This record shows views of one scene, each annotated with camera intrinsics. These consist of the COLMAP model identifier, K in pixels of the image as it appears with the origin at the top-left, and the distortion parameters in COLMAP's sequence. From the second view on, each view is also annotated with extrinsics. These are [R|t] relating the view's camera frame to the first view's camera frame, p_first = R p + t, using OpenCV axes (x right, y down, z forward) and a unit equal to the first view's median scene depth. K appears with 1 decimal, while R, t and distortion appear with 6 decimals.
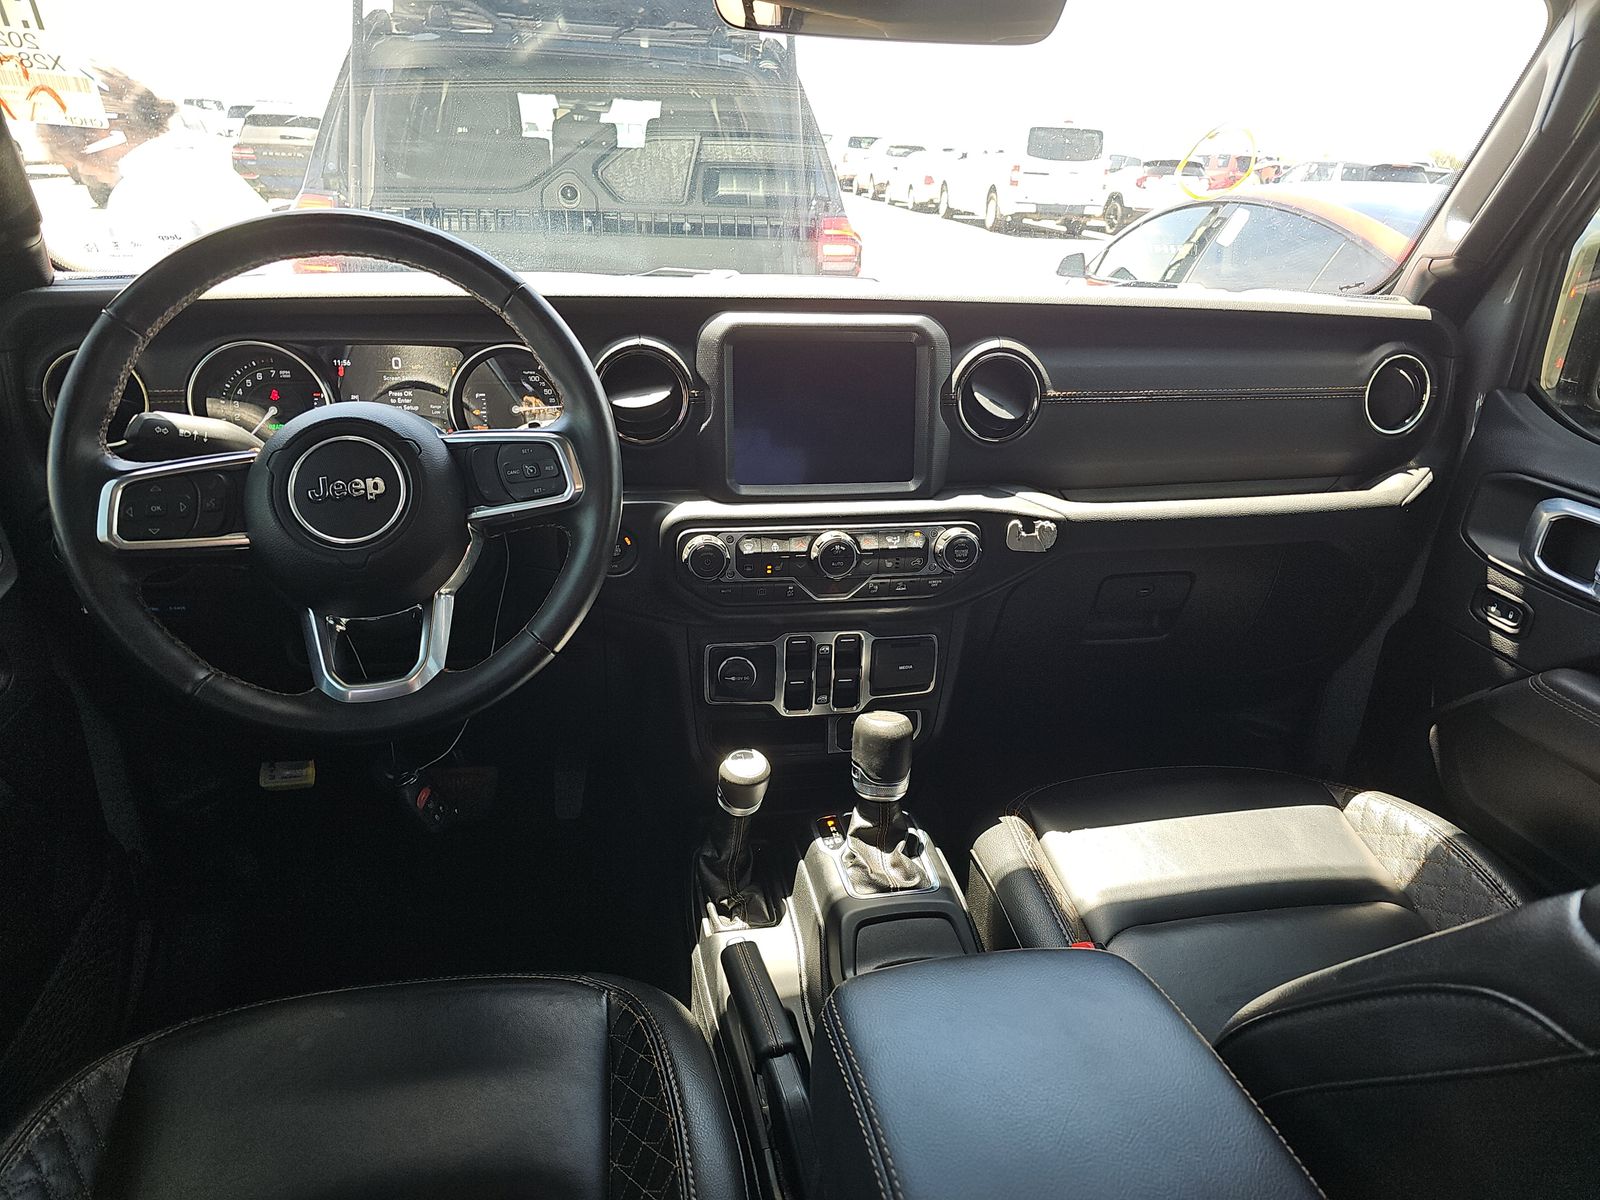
lens RADIAL K [[1059.3, 0, 805.7], [0, 1059.3, 606.0], [0, 0, 1]] dist [0.034133, -0.018310]
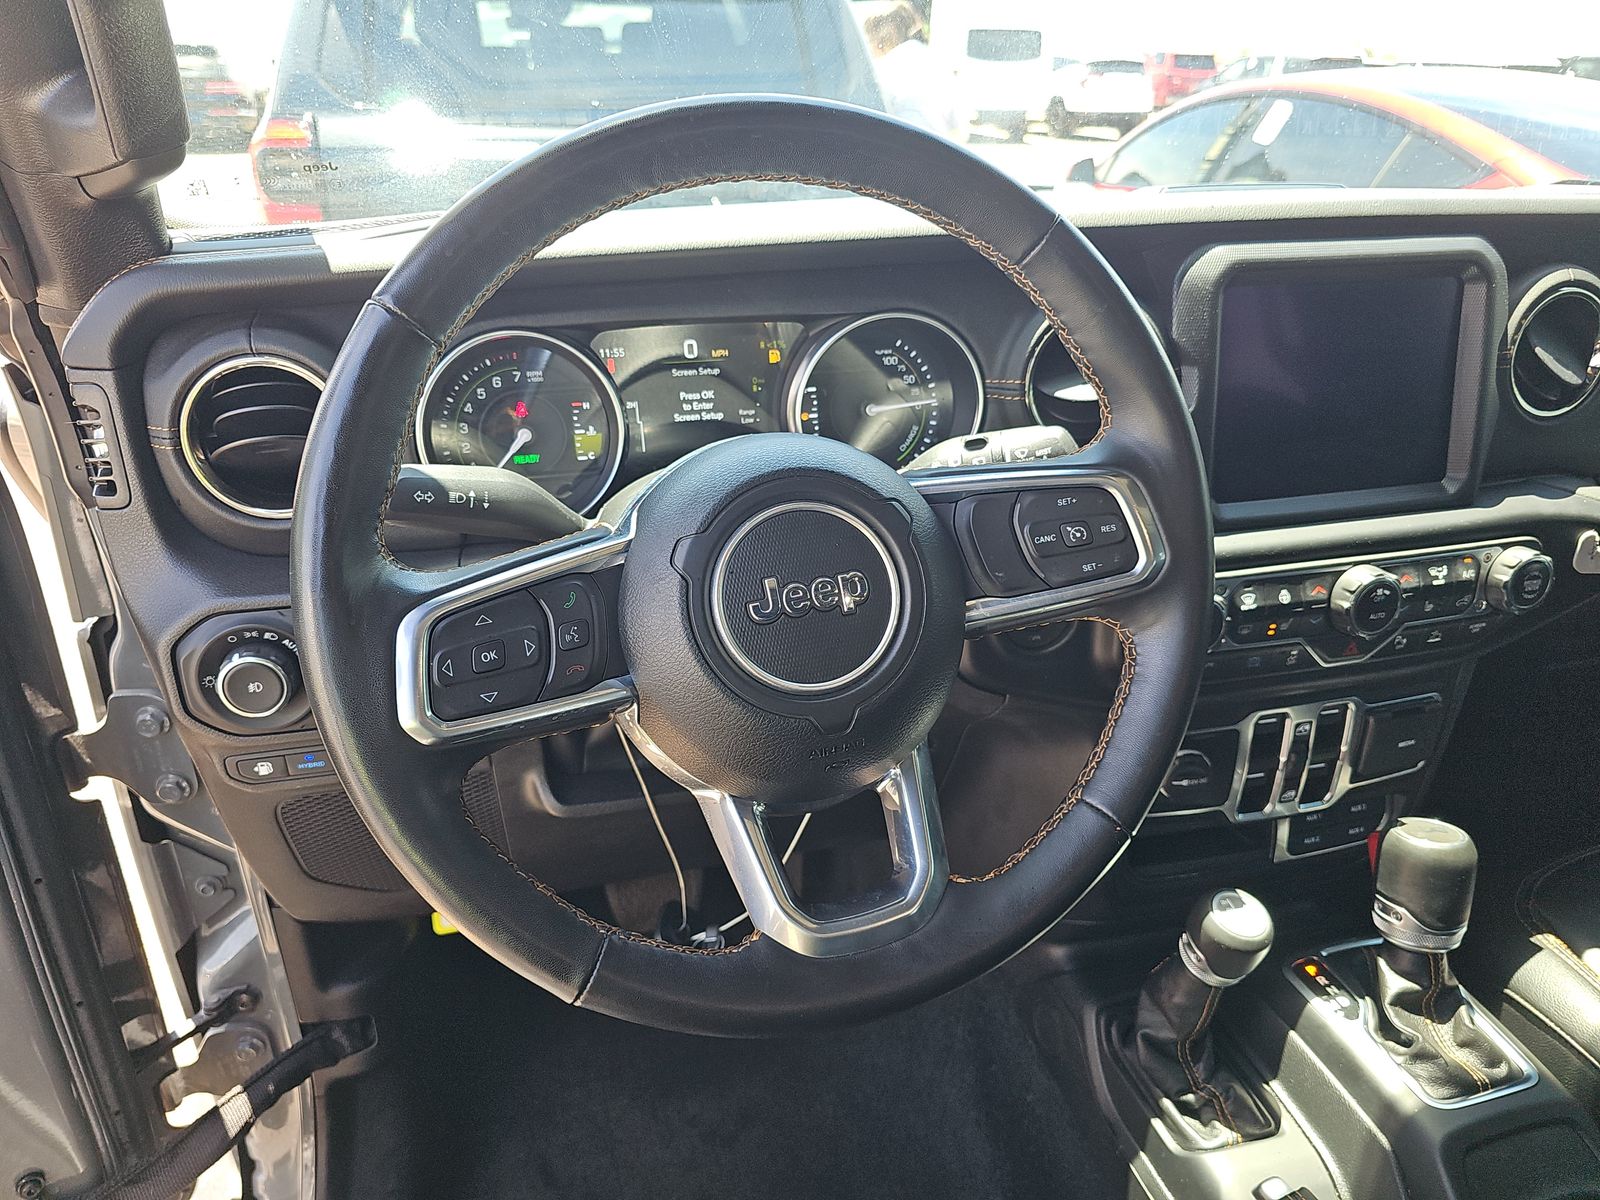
lens RADIAL K [[1059.3, 0, 791.9], [0, 1059.3, 601.7], [0, 0, 1]] dist [0.034133, -0.018310]
pose [[0.997156, -0.060604, 0.044807, -0.358291], [0.057711, 0.996327, 0.063265, -0.110098], [-0.048476, -0.060499, 0.996990, 0.336854]]
